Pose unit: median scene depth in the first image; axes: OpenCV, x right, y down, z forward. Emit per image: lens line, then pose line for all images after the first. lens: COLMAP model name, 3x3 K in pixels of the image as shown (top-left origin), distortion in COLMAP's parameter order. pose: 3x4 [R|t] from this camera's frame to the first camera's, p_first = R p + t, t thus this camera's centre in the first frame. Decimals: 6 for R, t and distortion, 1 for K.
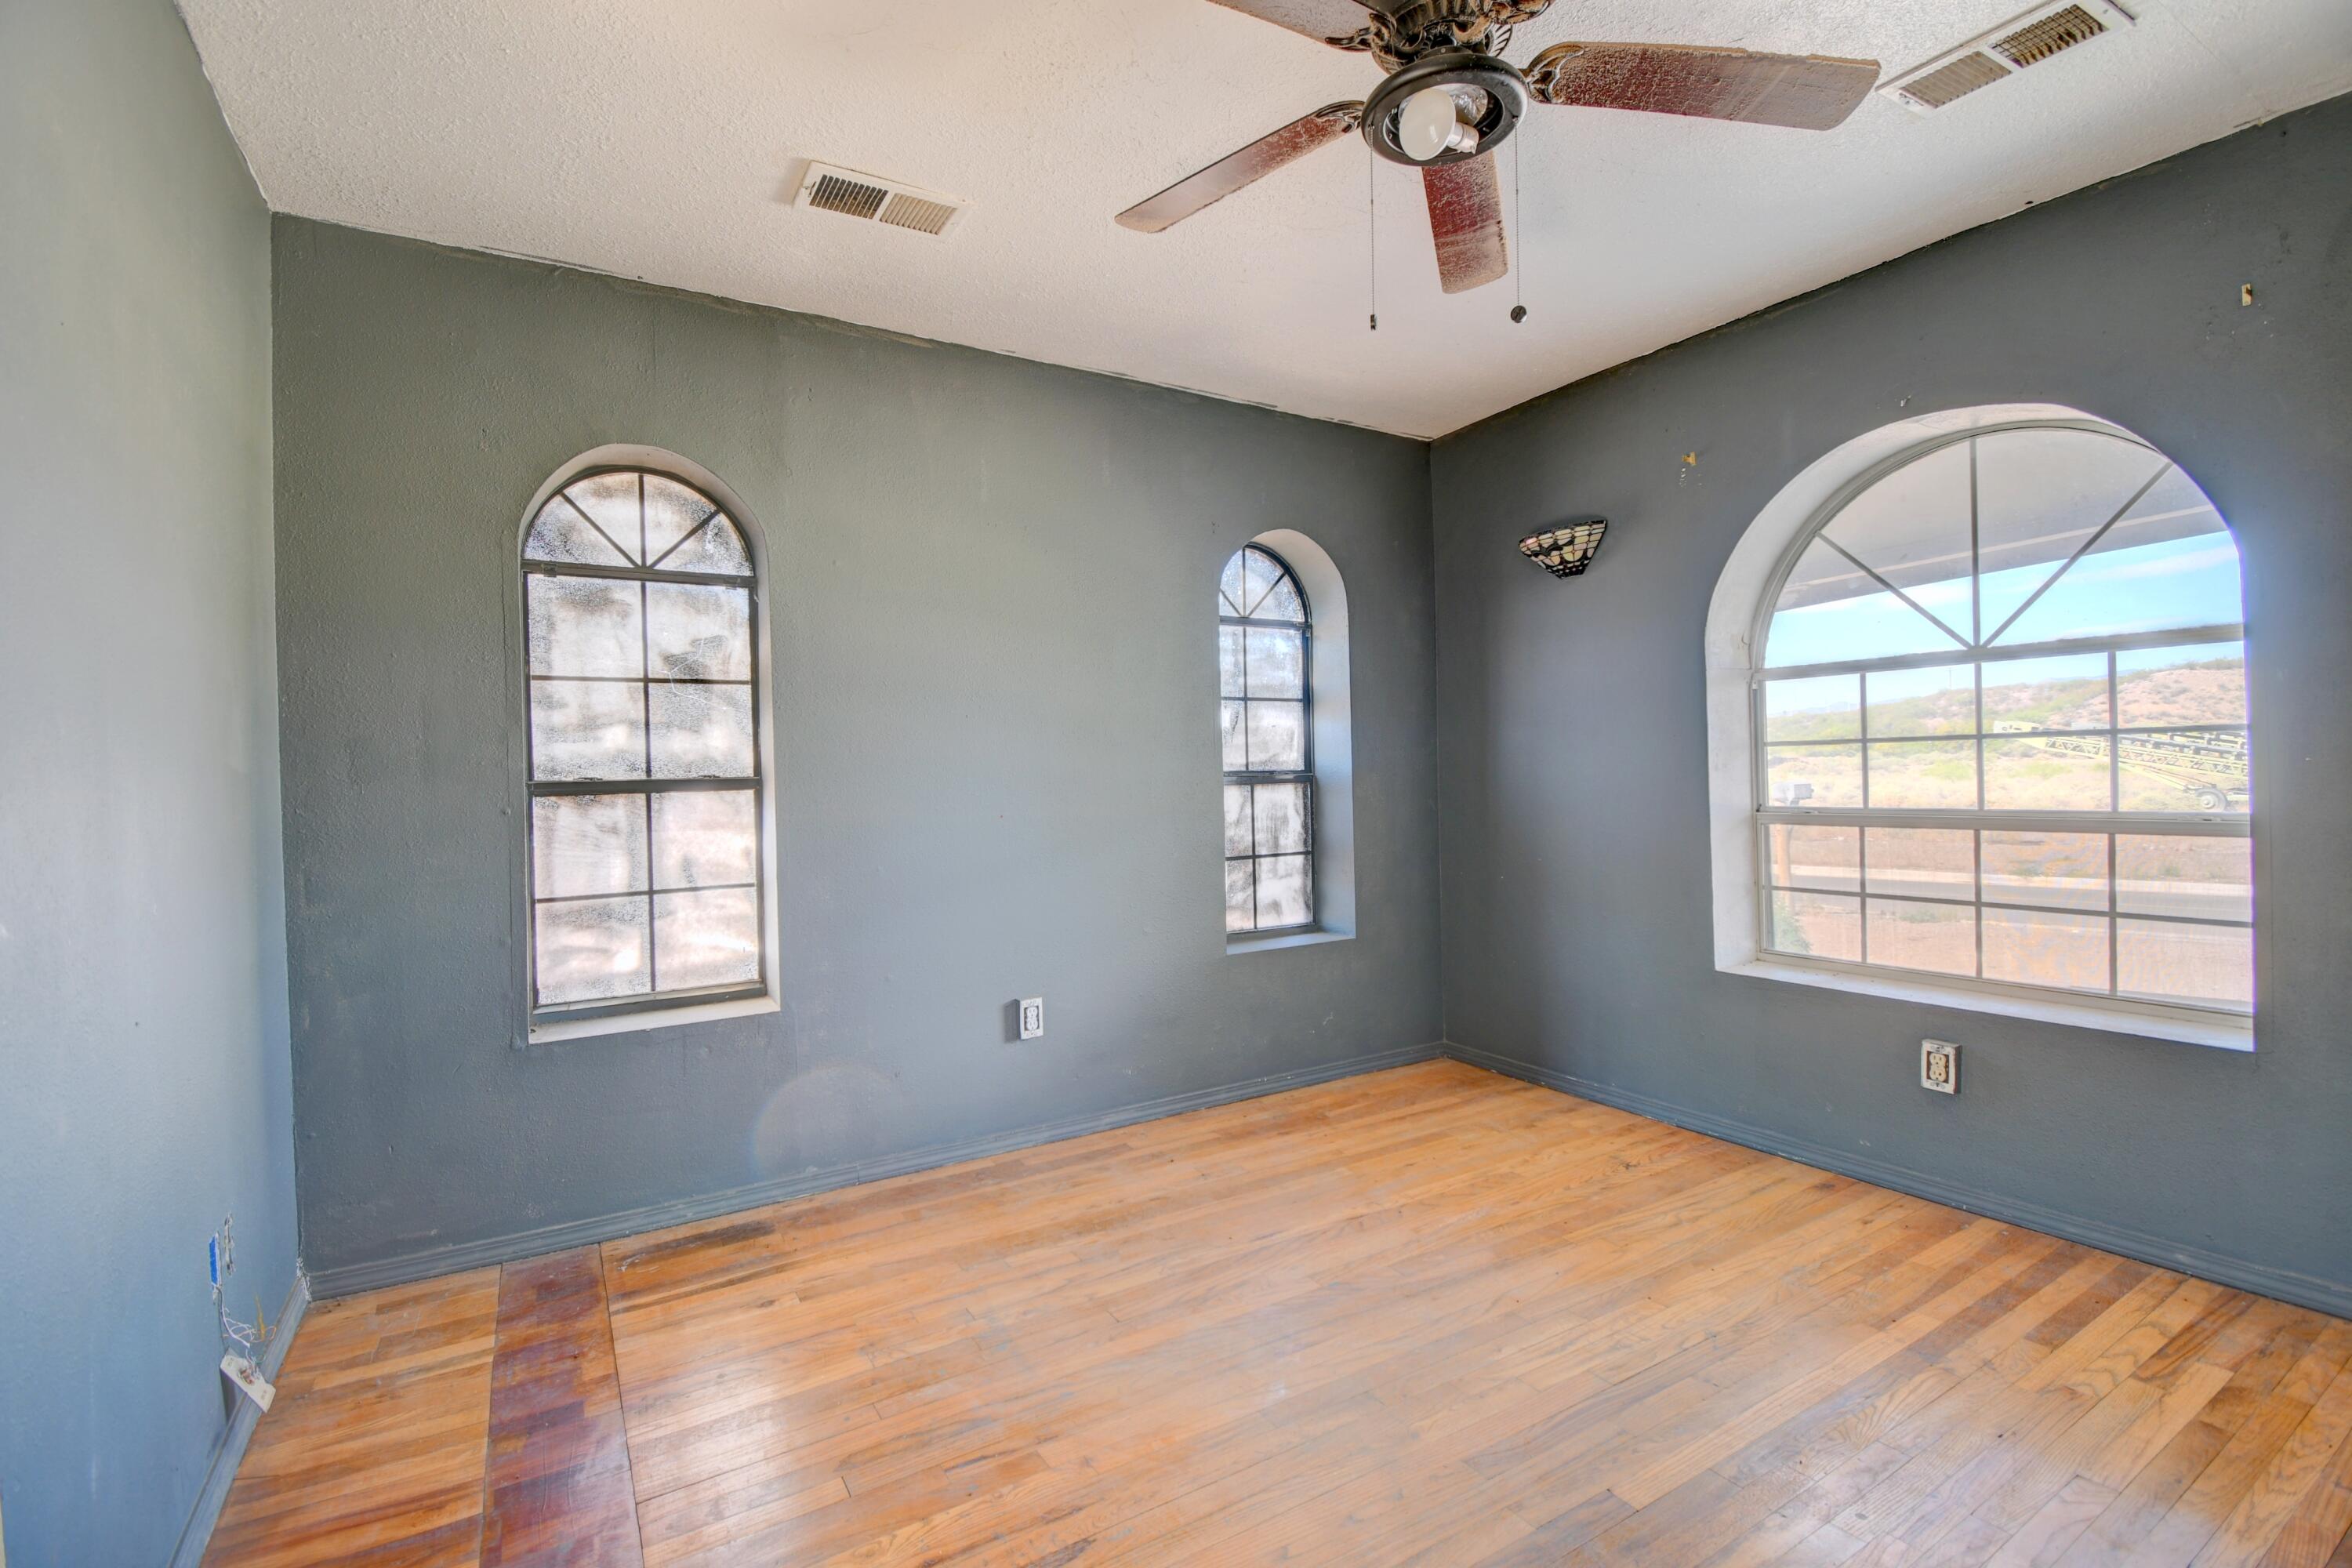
lens RADIAL K [[1065.9, 0, 1176.0], [0, 1065.9, 784.0], [0, 0, 1]] dist [-0.002219, -0.000440]
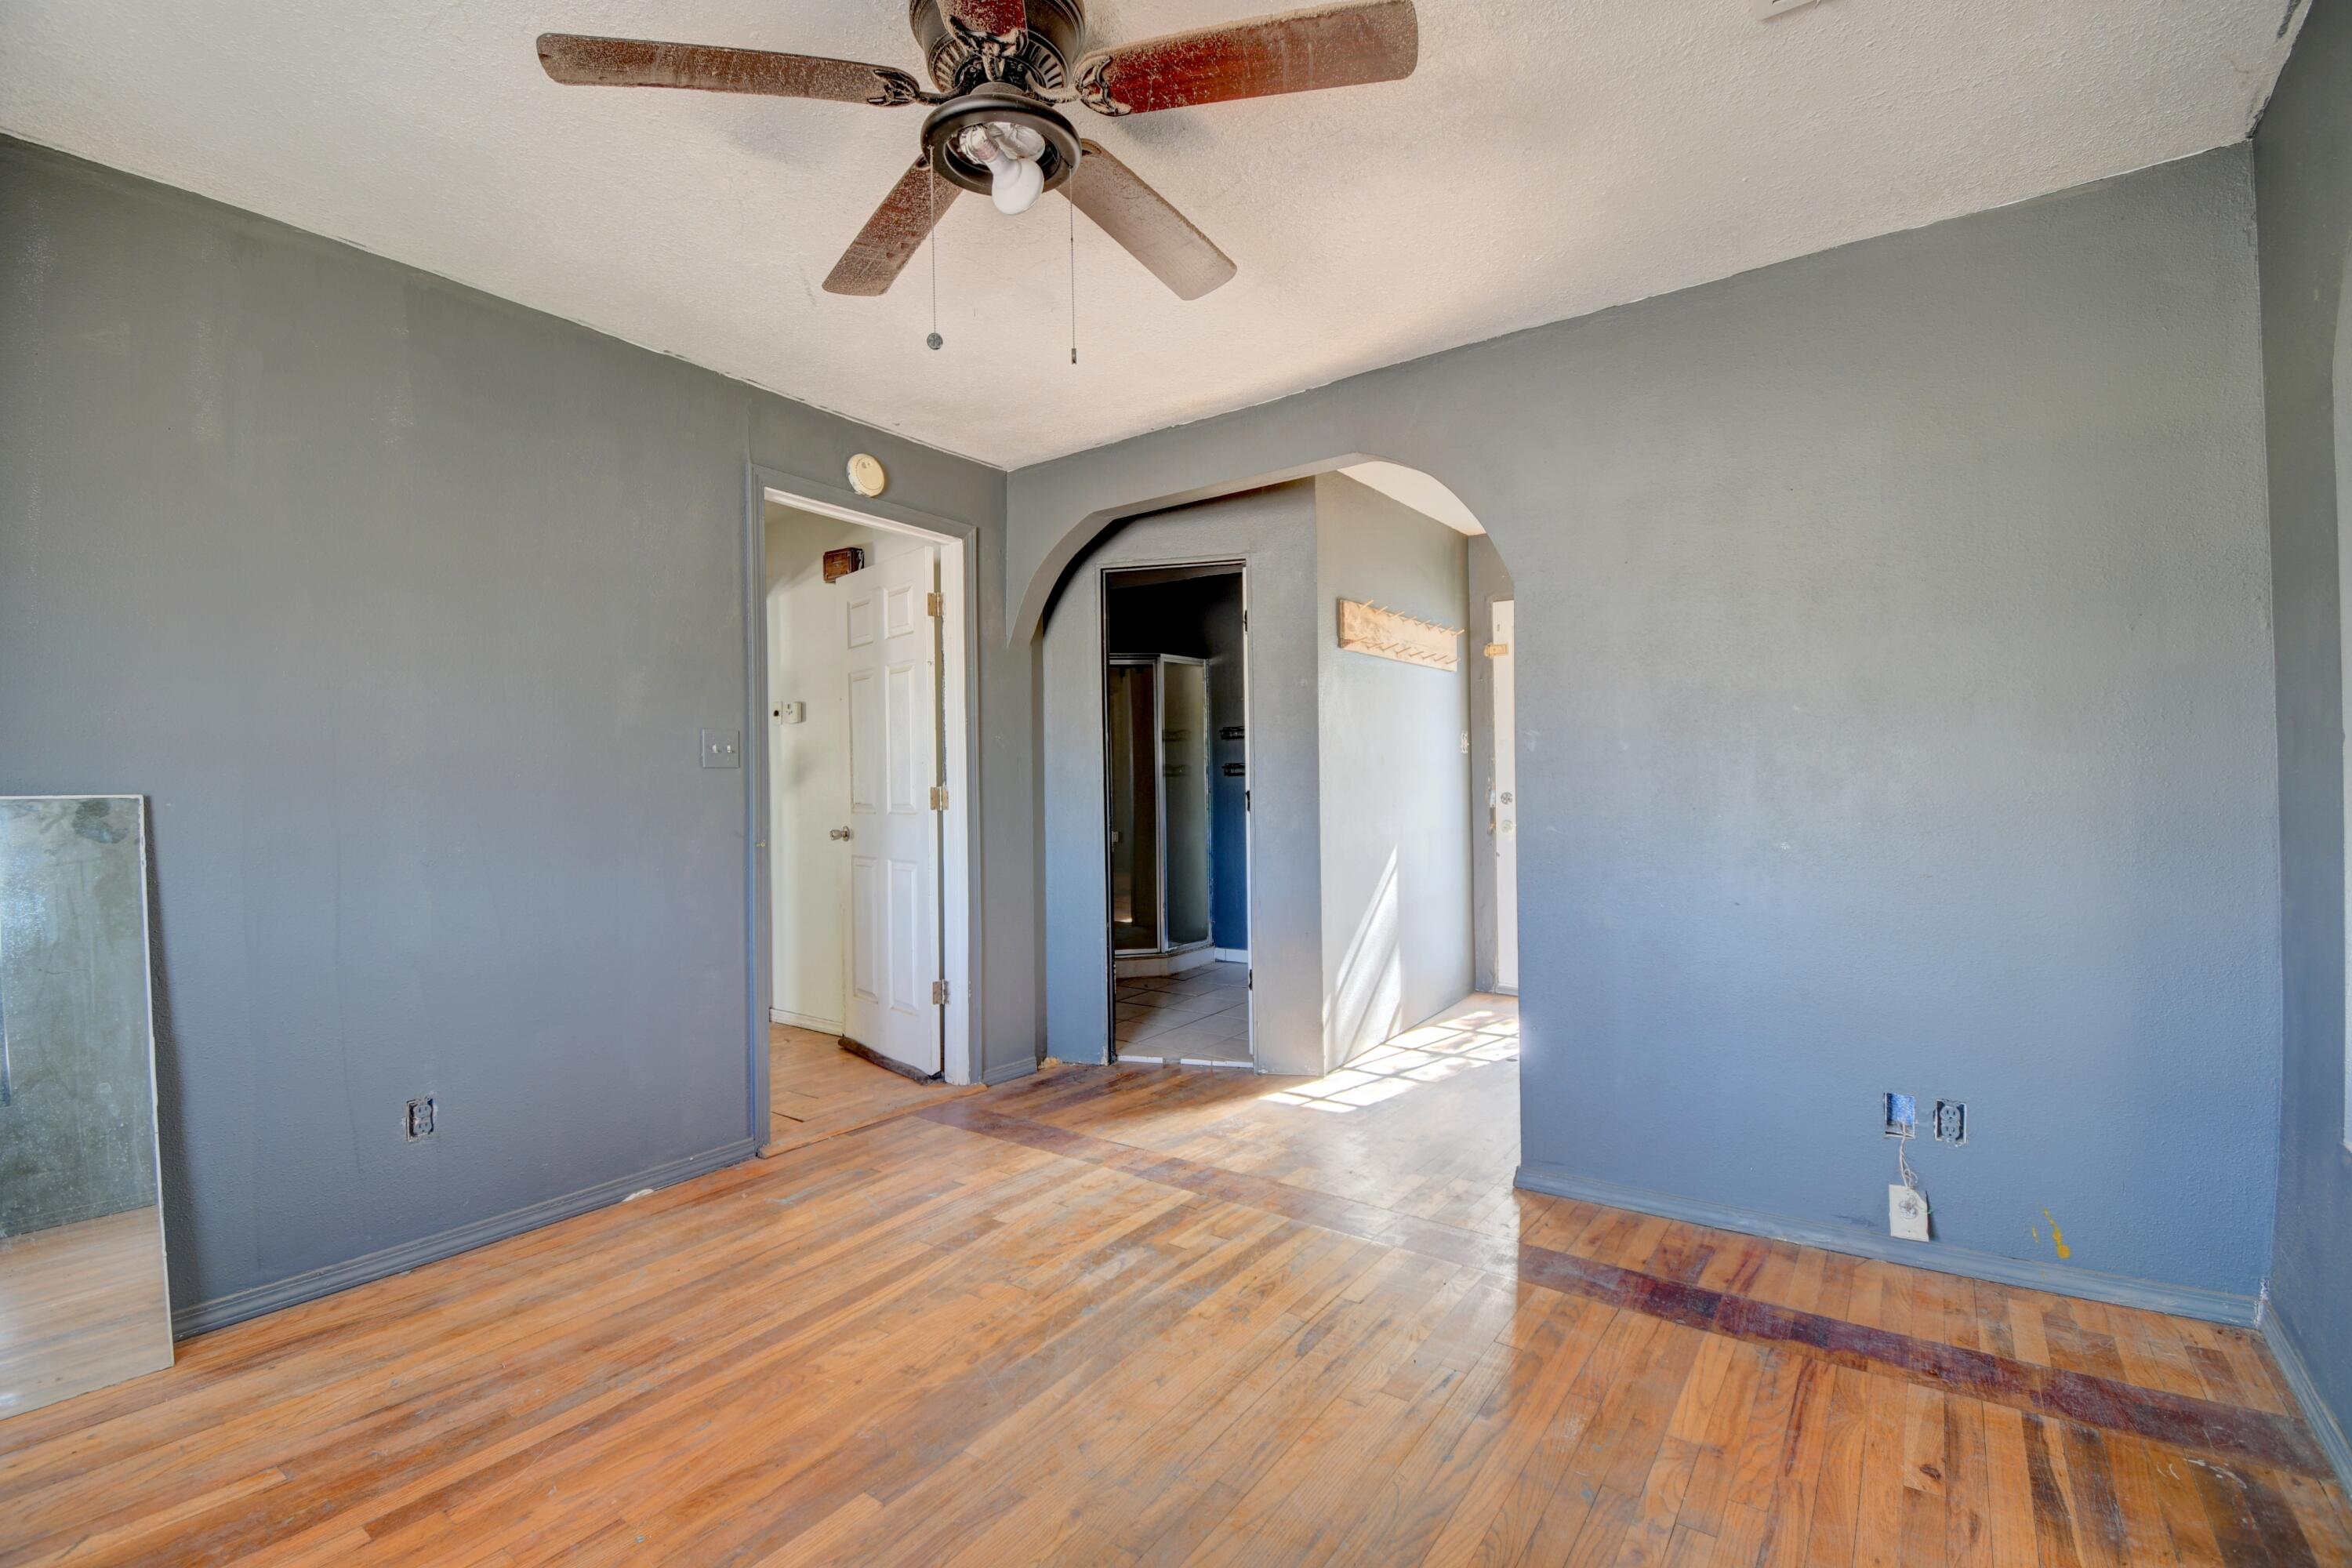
lens RADIAL K [[1065.9, 0, 1176.0], [0, 1065.9, 784.0], [0, 0, 1]] dist [-0.002219, -0.000440]
pose [[-0.922098, 0.030441, -0.385757, 0.405189], [0.028791, 0.999535, 0.010055, -0.017097], [0.385883, -0.001834, -0.922546, 1.595015]]
